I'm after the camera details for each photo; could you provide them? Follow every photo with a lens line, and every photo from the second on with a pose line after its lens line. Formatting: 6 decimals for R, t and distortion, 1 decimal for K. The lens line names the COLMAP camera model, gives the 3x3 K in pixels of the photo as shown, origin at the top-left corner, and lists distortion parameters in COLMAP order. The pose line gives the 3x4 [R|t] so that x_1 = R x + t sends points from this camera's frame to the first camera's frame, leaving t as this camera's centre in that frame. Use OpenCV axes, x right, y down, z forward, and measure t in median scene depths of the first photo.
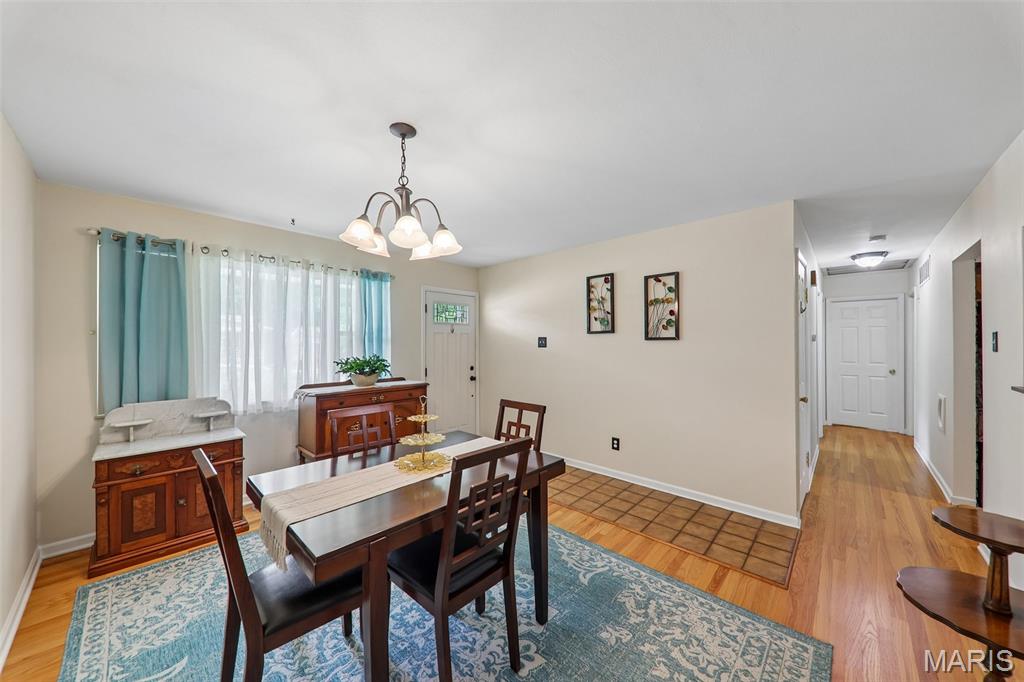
lens RADIAL K [[357.5, 0, 511.6], [0, 357.5, 339.3], [0, 0, 1]] dist [0.005914, -0.004061]
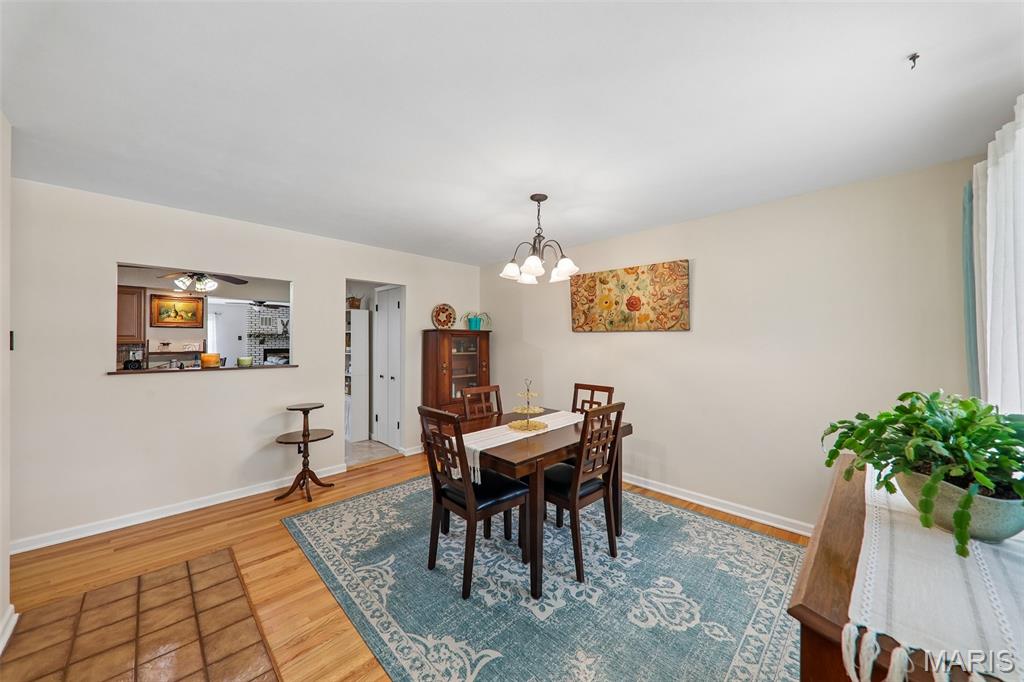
lens RADIAL K [[357.5, 0, 516.0], [0, 357.5, 341.5], [0, 0, 1]] dist [0.005914, -0.004061]
pose [[-0.999729, 0.001310, 0.023236, -0.188520], [0.001180, 0.999984, -0.005588, 0.016990], [-0.023243, -0.005559, -0.999714, 1.943429]]
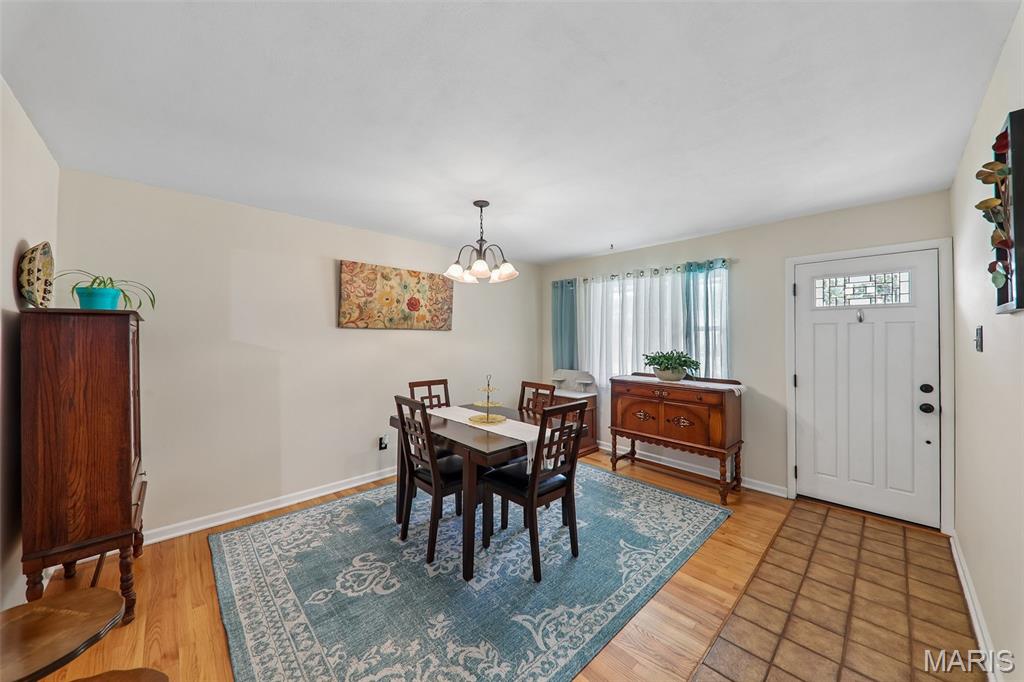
lens RADIAL K [[357.5, 0, 512.4], [0, 357.5, 336.4], [0, 0, 1]] dist [0.005914, -0.004061]
pose [[-0.060552, -0.001730, -0.998164, 0.982406], [0.007362, 0.999971, -0.002180, 0.004729], [0.998138, -0.007480, -0.060538, 0.968826]]
